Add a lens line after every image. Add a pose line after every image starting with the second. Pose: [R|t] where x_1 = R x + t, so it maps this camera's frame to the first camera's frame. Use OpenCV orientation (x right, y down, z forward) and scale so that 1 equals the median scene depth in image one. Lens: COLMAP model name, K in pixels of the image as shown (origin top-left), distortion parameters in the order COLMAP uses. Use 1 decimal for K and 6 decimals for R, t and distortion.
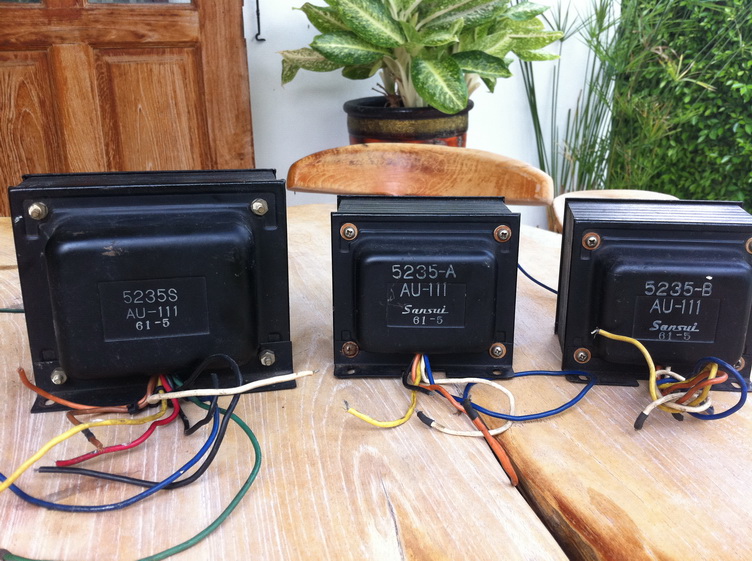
lens RADIAL K [[728.9, 0, 389.8], [0, 728.9, 289.5], [0, 0, 1]] dist [0.068513, -0.258740]
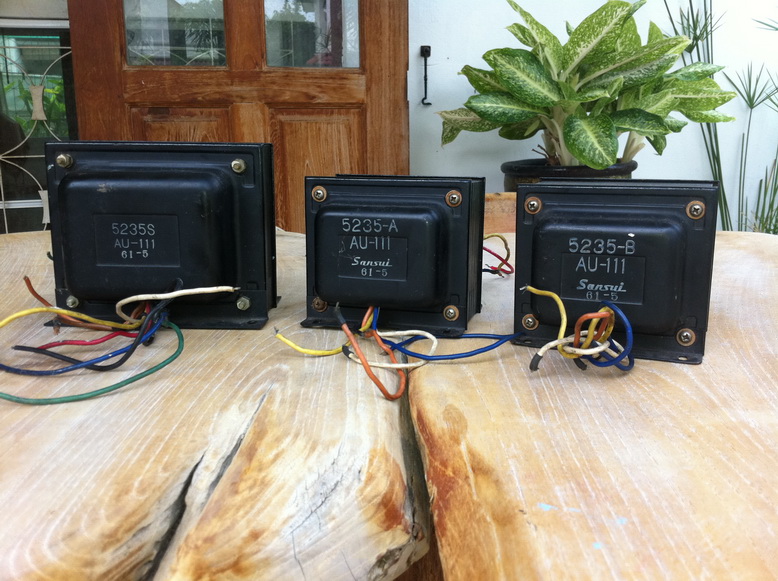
lens RADIAL K [[754.1, 0, 403.3], [0, 754.1, 299.8], [0, 0, 1]] dist [0.068513, -0.258740]
pose [[0.964582, 0.055569, -0.257862, 0.364647], [-0.082325, 0.992149, -0.094145, 0.174848], [0.250606, 0.112039, 0.961584, -0.060528]]
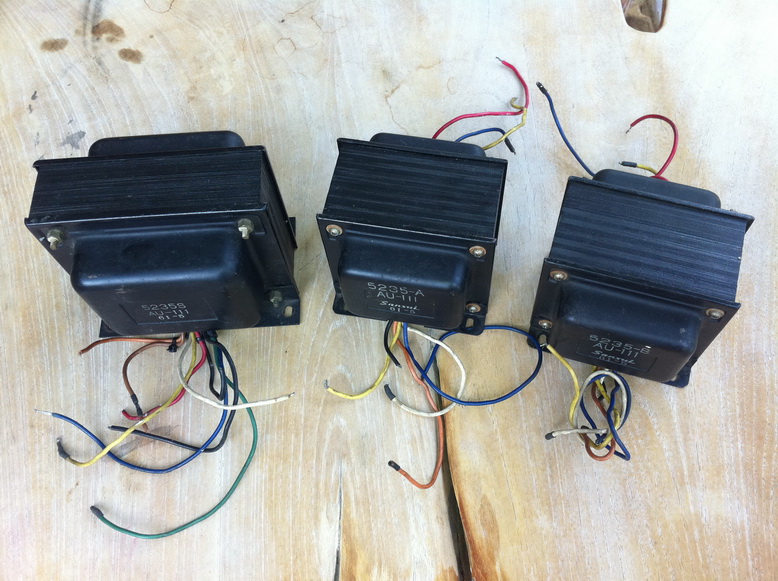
lens RADIAL K [[754.1, 0, 403.3], [0, 754.1, 299.8], [0, 0, 1]] dist [0.068513, -0.258740]
pose [[0.981359, 0.143531, -0.127800, 0.191725], [-0.008564, 0.696996, 0.717024, -0.776450], [0.191992, -0.702563, 0.685233, 0.186392]]
